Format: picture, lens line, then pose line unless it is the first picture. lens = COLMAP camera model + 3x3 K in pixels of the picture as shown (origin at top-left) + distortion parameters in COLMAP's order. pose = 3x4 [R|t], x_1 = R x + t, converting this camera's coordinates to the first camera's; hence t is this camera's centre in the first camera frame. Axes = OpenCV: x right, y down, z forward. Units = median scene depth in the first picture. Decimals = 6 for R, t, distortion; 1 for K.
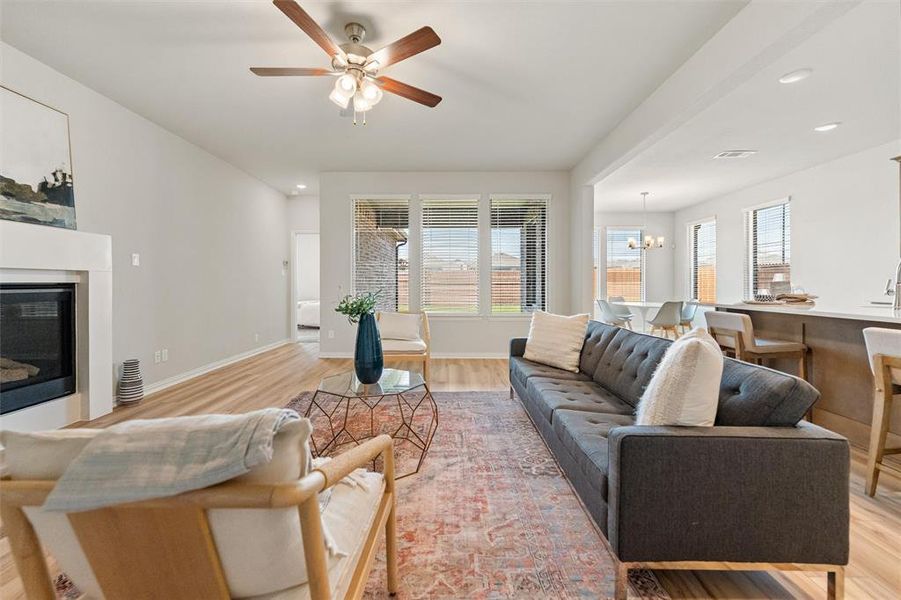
lens RADIAL K [[370.8, 0, 453.4], [0, 370.8, 285.2], [0, 0, 1]] dist [-0.002823, 0.000451]
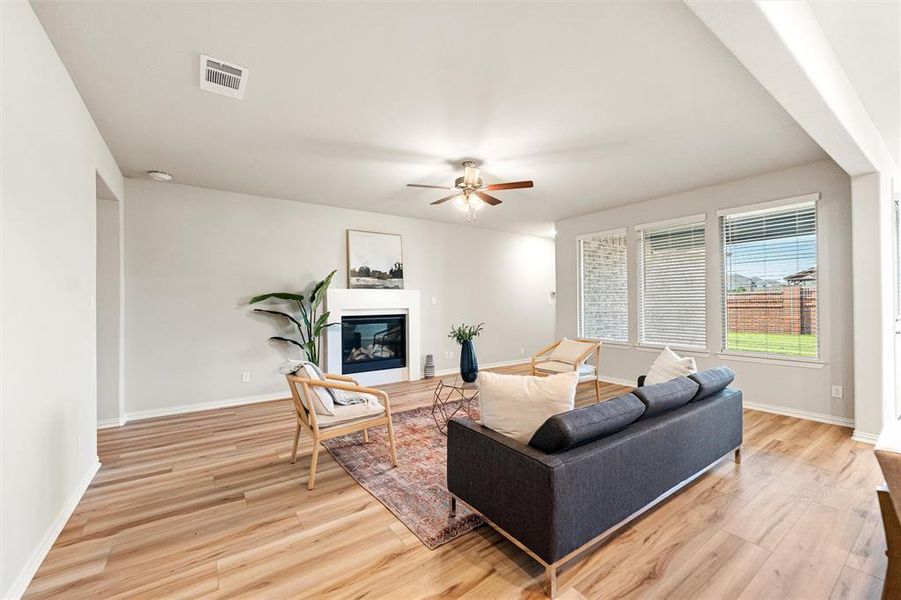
lens RADIAL K [[370.8, 0, 451.0], [0, 370.8, 301.5], [0, 0, 1]] dist [-0.002823, 0.000451]
pose [[0.582040, -0.007738, -0.813123, 0.878144], [0.007320, 0.999964, -0.004276, -0.069722], [0.813127, -0.003463, 0.582076, -0.011462]]
